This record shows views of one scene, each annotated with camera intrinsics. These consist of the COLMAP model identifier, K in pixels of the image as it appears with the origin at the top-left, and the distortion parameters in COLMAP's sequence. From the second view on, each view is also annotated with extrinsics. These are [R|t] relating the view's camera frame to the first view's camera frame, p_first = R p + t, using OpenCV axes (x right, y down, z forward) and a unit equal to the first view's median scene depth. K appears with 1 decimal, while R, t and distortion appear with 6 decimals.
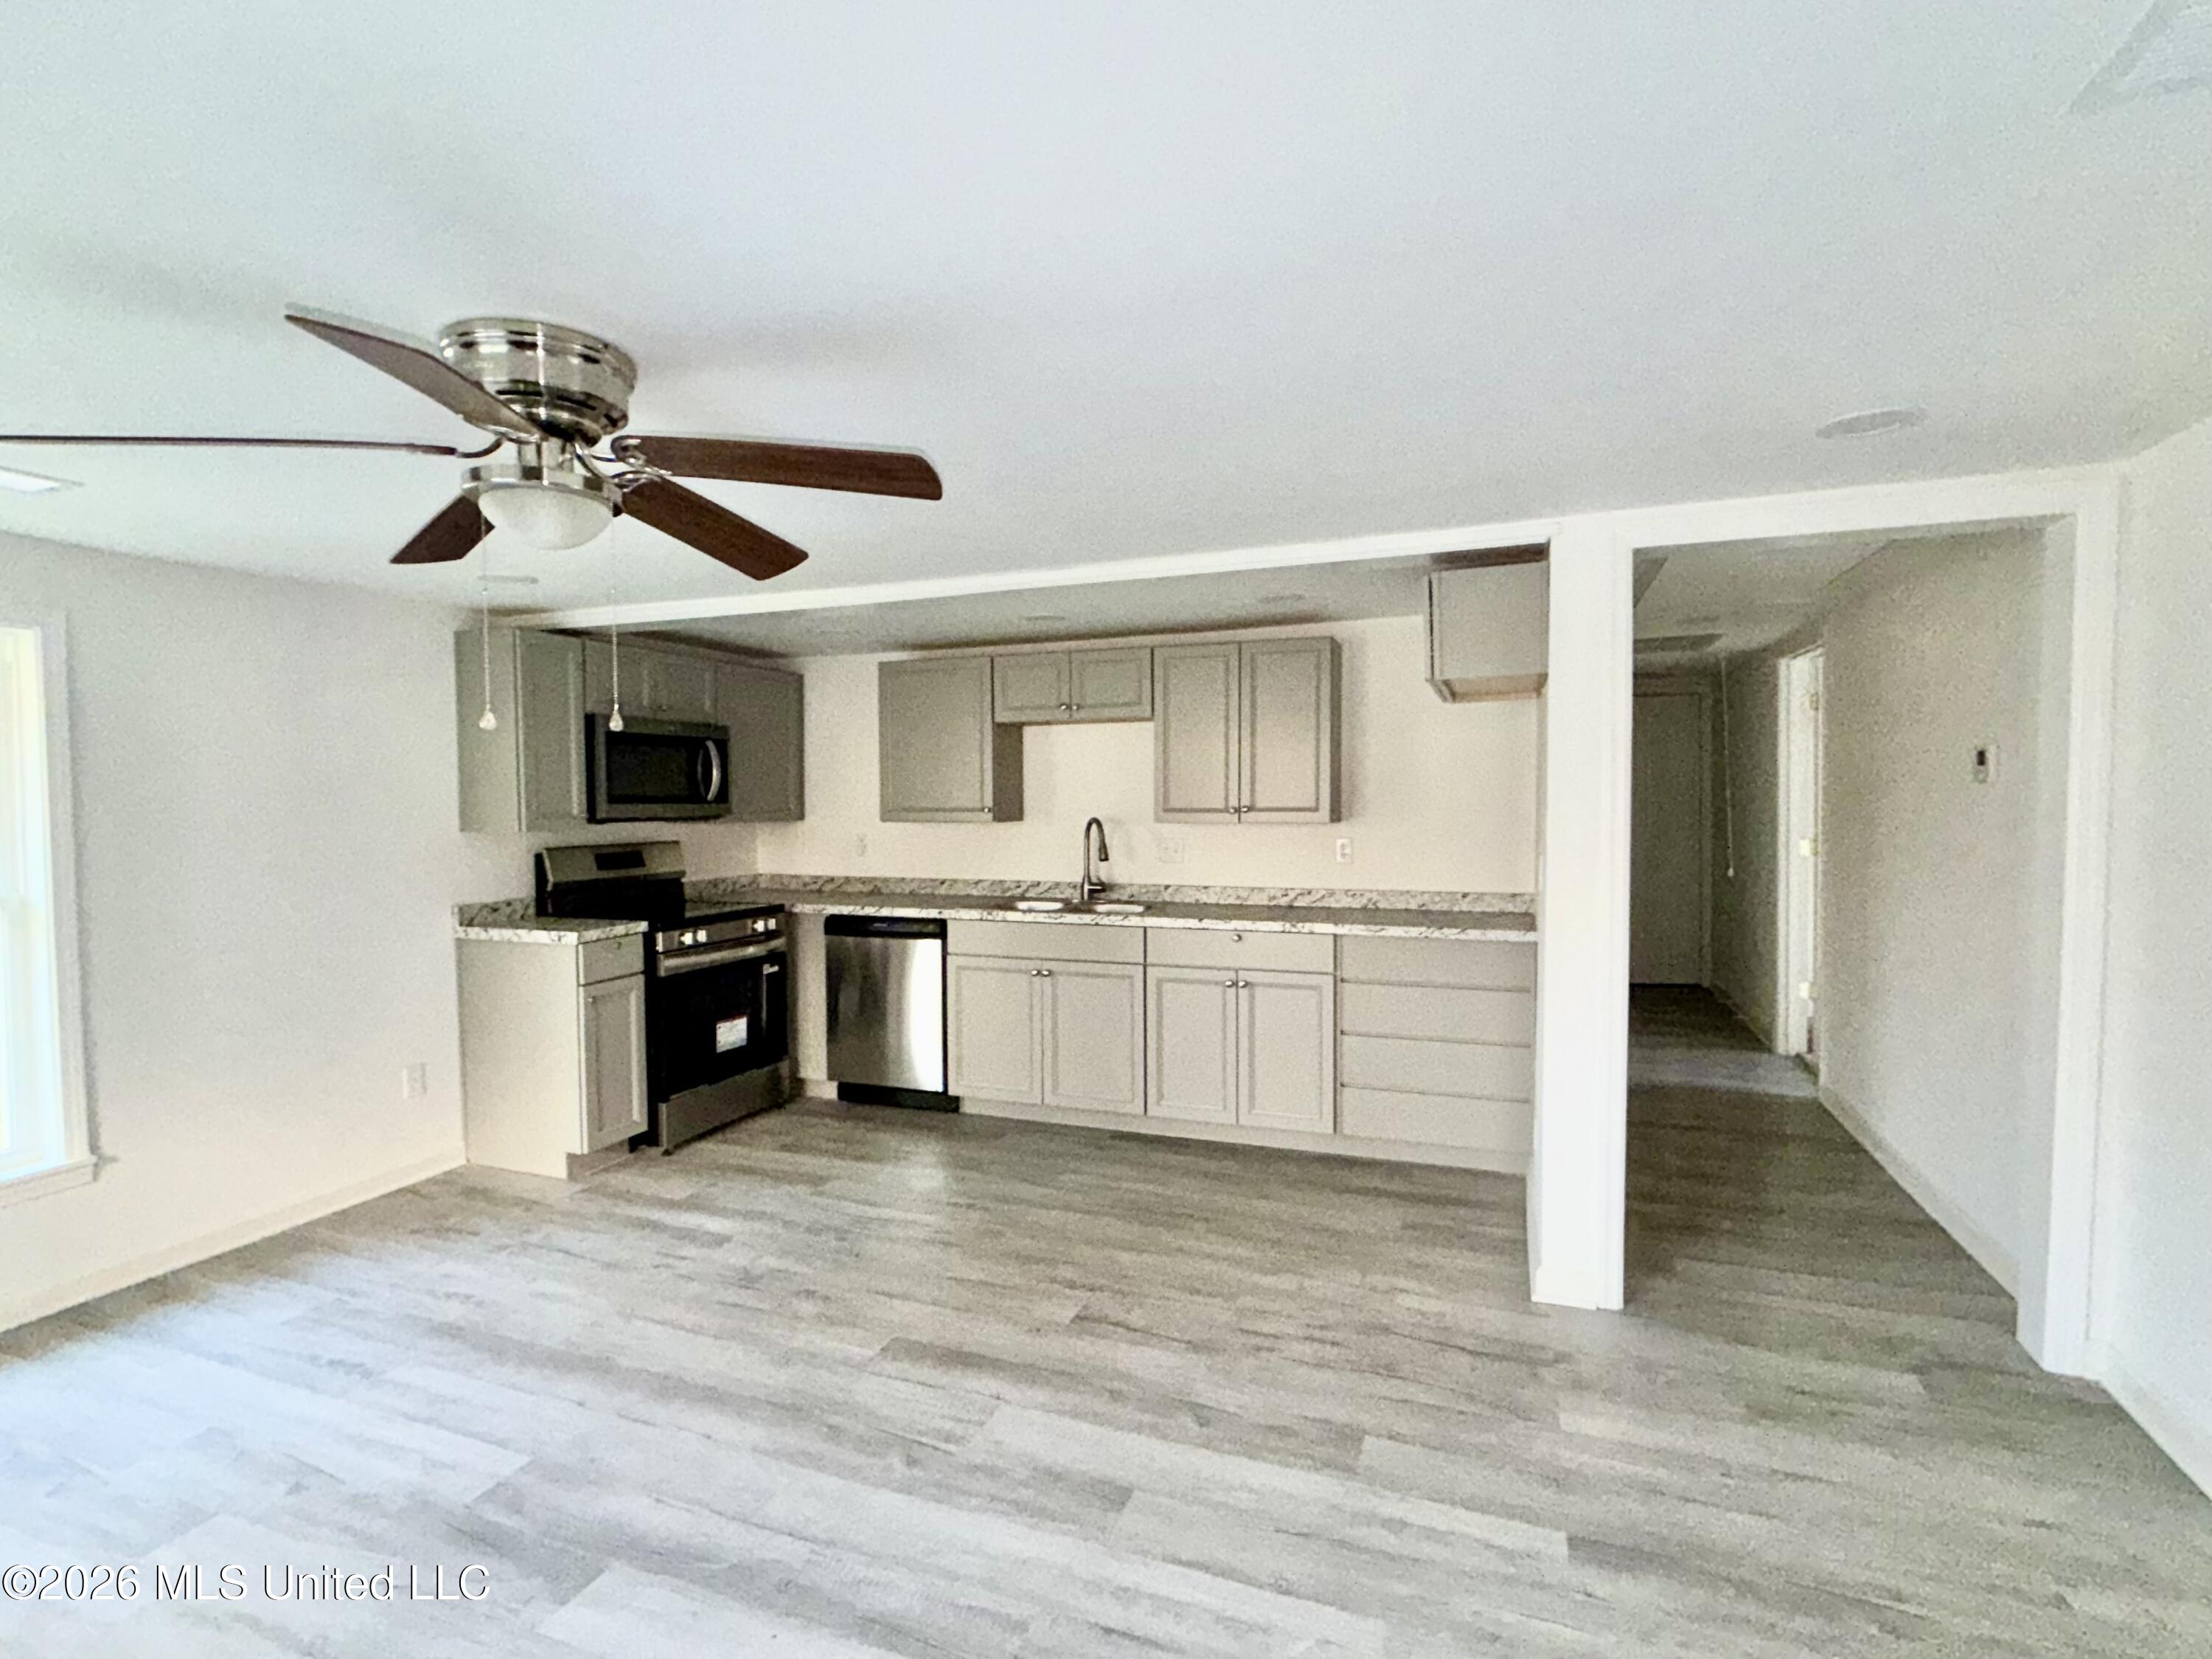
lens RADIAL K [[1071.7, 0, 1098.5], [0, 1071.7, 828.8], [0, 0, 1]] dist [0.001382, -0.000102]
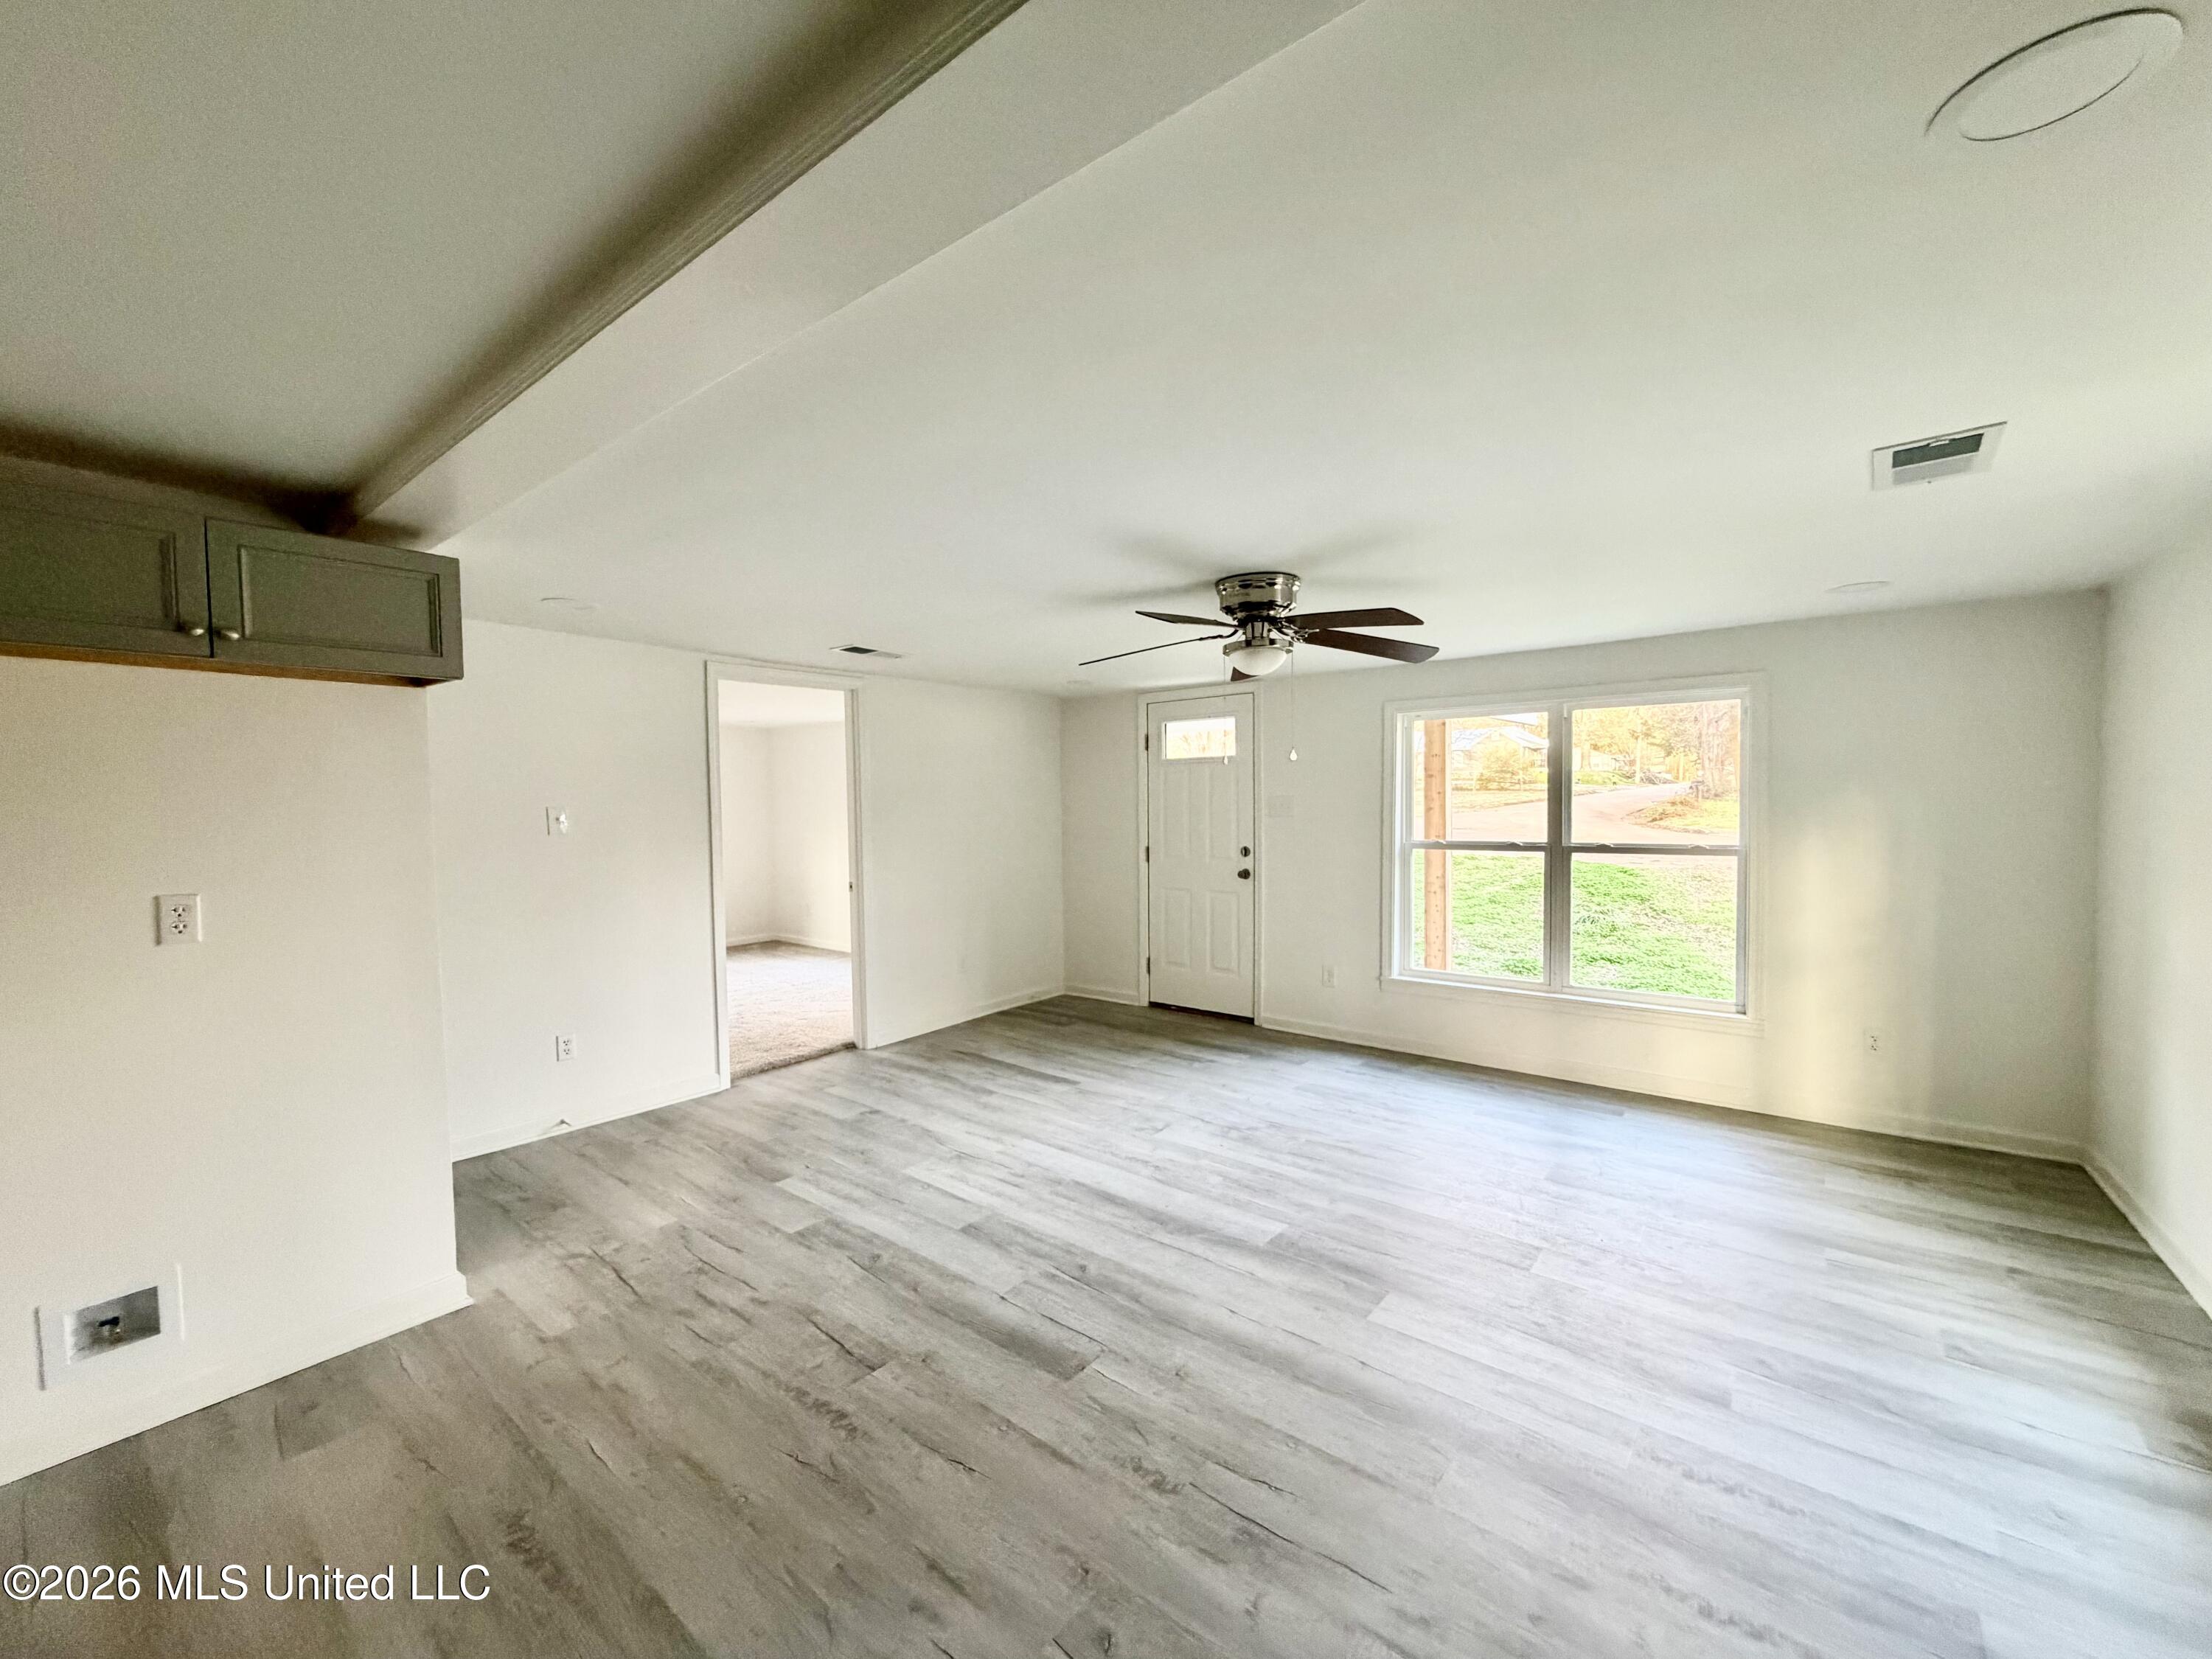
lens RADIAL K [[884.0, 0, 1103.9], [0, 884.0, 838.4], [0, 0, 1]] dist [0.002269, -0.000368]
pose [[-0.955039, 0.007465, 0.296385, -0.301017], [0.029883, 0.997016, 0.071179, -0.032914], [-0.294969, 0.076836, -0.952412, 1.124925]]
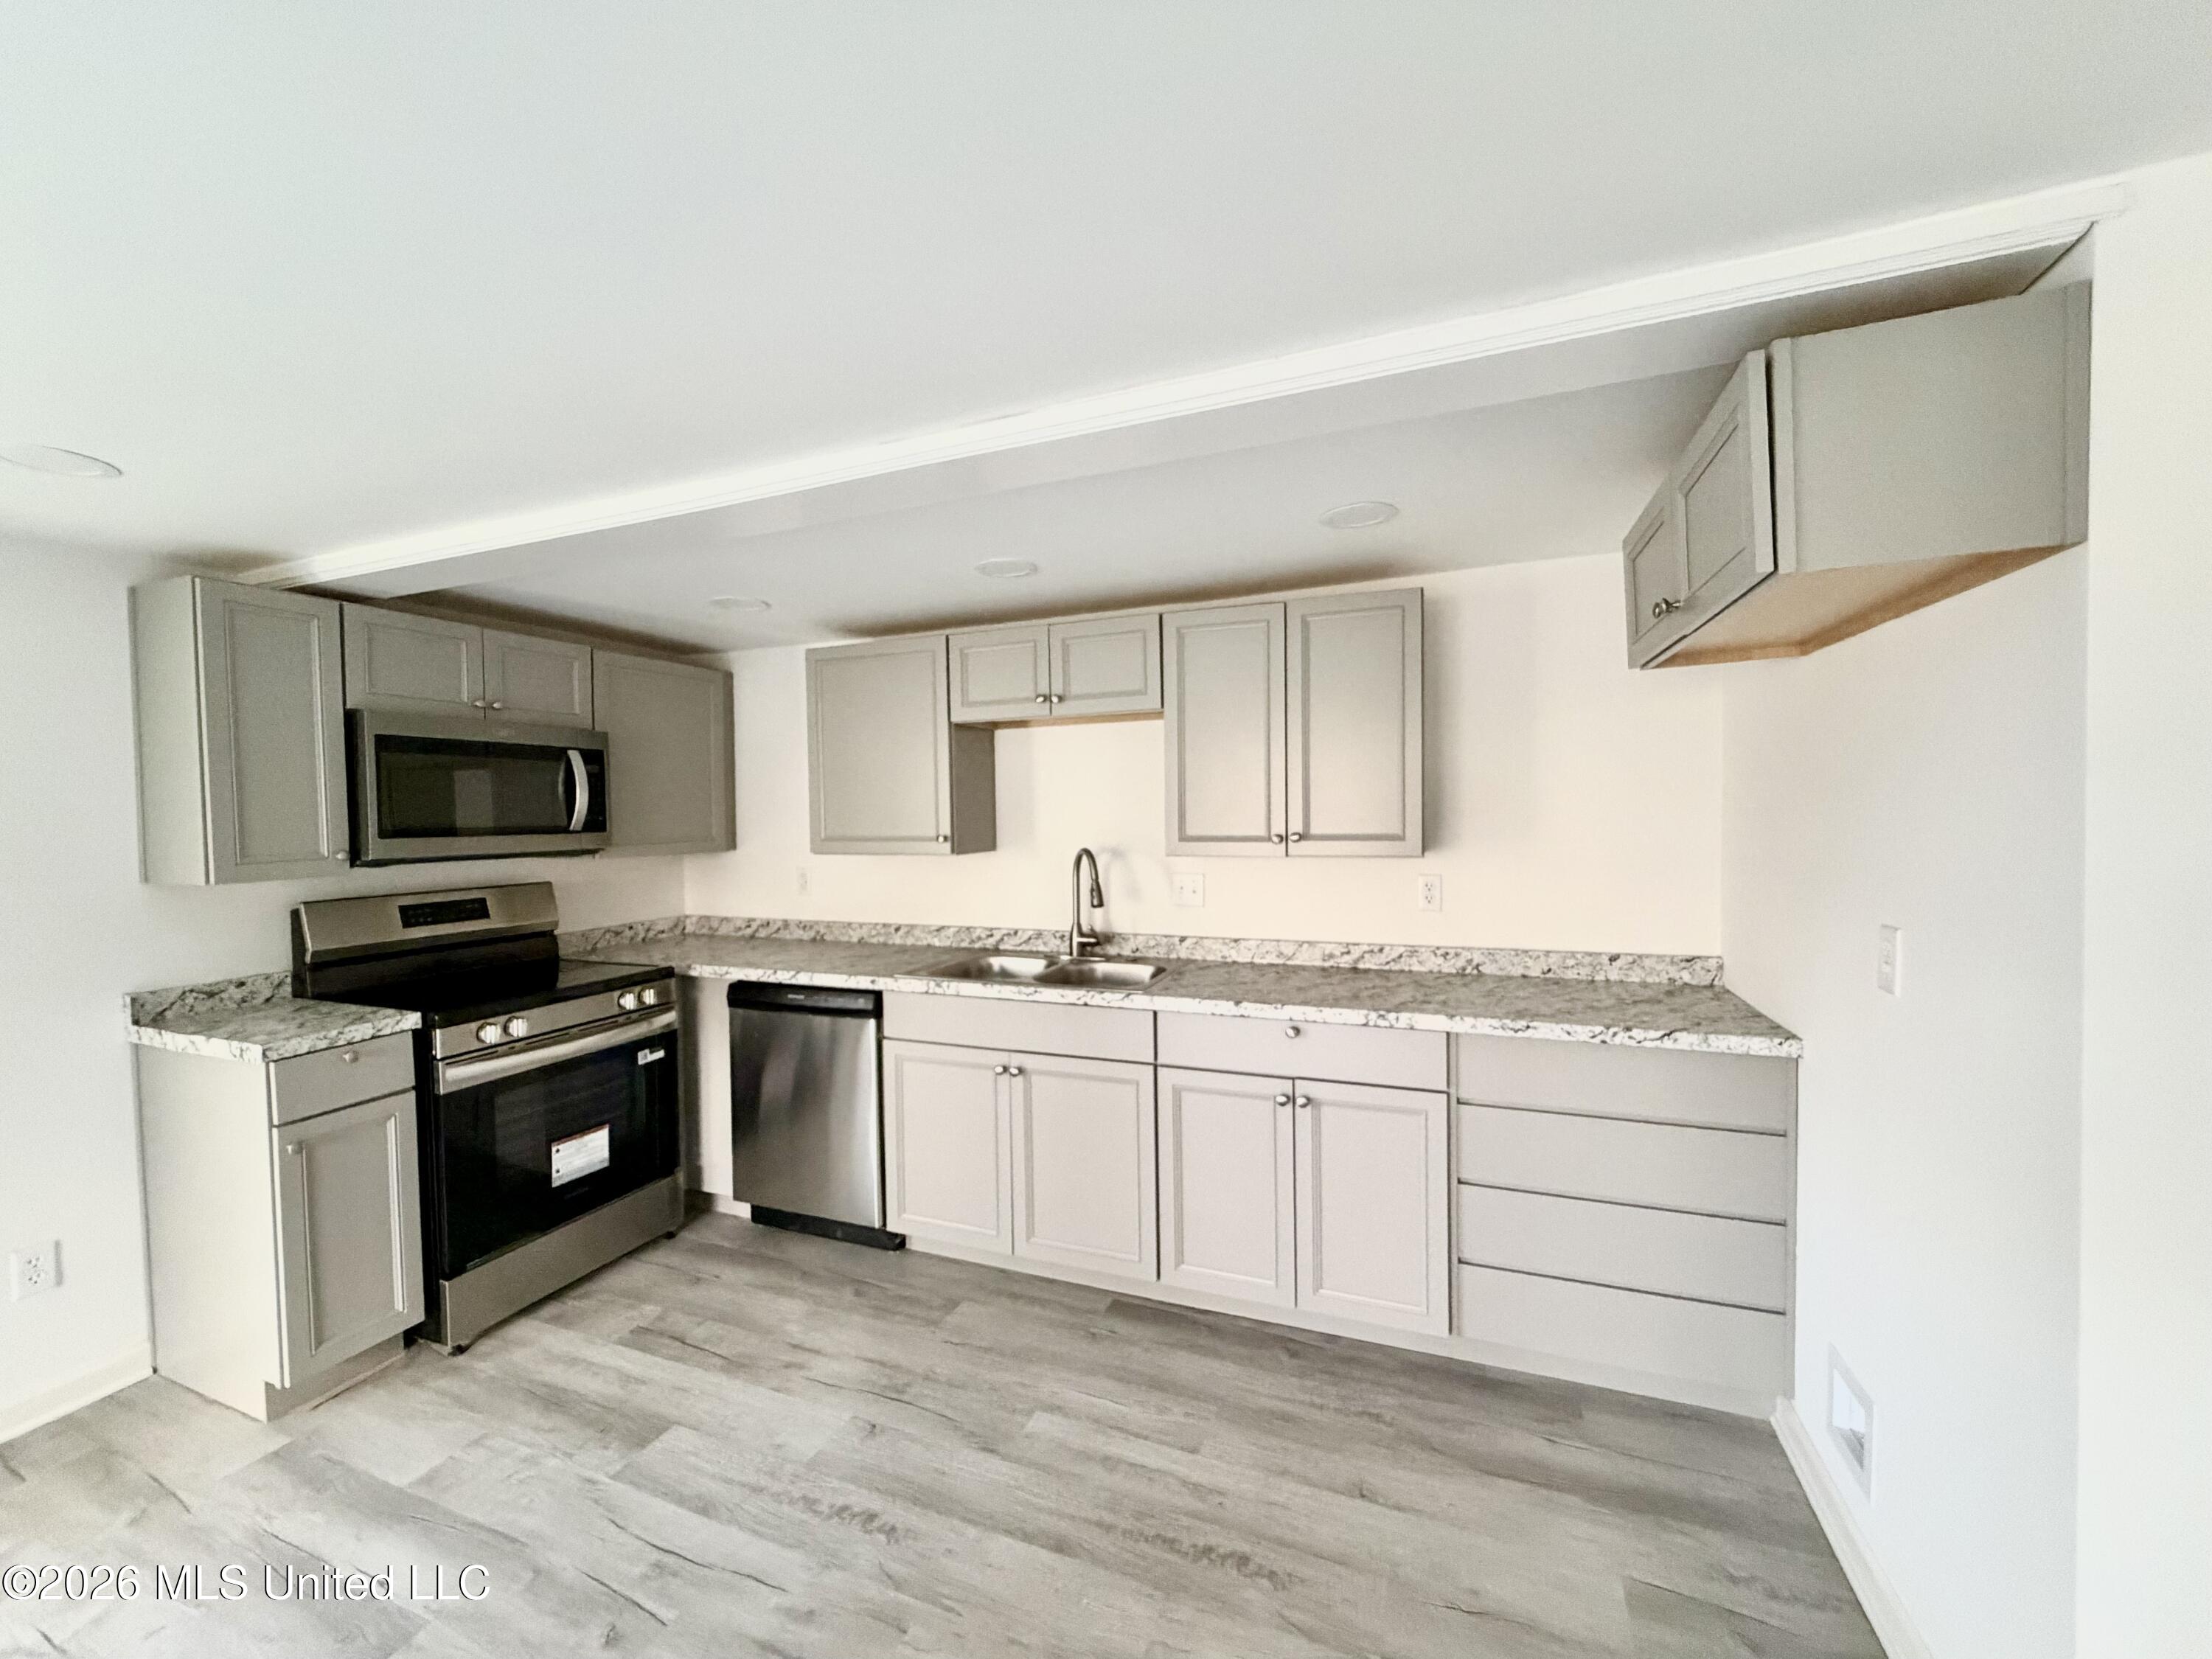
lens RADIAL K [[884.0, 0, 1098.5], [0, 884.0, 830.9], [0, 0, 1]] dist [0.002269, -0.000368]
pose [[0.999830, -0.009513, -0.015808, 0.017466], [0.009420, 0.999938, -0.005891, -0.021549], [0.015863, 0.005741, 0.999858, 0.444719]]
